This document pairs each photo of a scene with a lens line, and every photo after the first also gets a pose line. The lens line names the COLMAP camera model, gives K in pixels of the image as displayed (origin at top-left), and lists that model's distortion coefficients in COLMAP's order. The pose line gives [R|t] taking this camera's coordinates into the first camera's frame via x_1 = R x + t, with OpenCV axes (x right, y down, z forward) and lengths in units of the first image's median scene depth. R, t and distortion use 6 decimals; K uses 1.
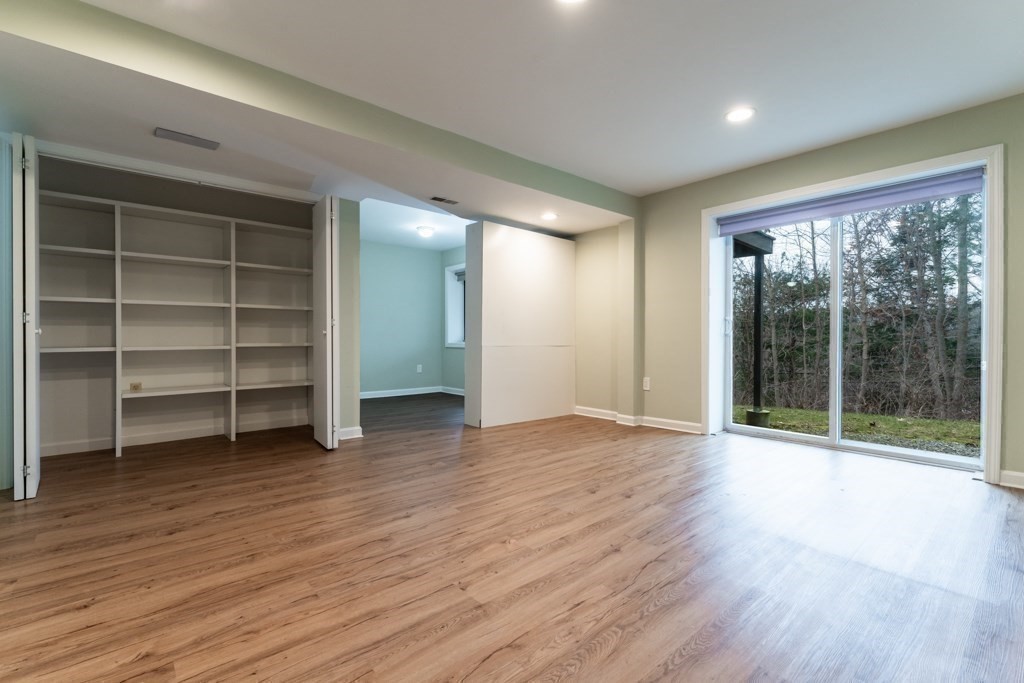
lens RADIAL K [[458.6, 0, 514.2], [0, 458.6, 340.4], [0, 0, 1]] dist [0.000974, 0.000244]
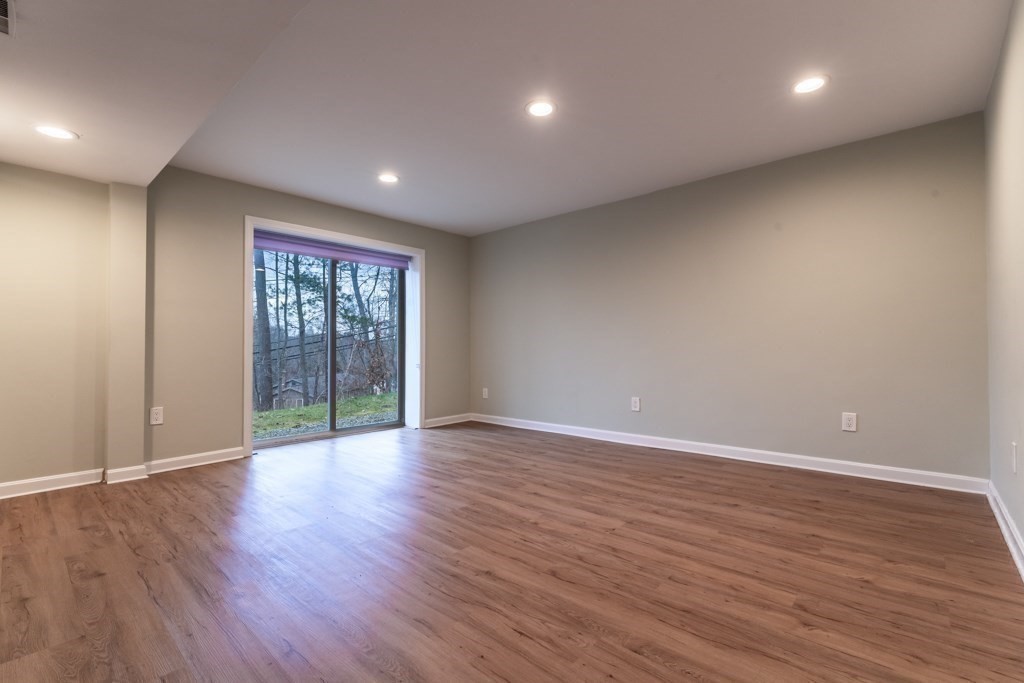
lens RADIAL K [[458.6, 0, 513.4], [0, 458.6, 342.1], [0, 0, 1]] dist [0.000974, 0.000244]
pose [[-0.133961, 0.014998, 0.990873, -1.448710], [0.013629, 0.999819, -0.013290, -0.017927], [-0.990893, 0.011724, -0.134141, 1.462194]]
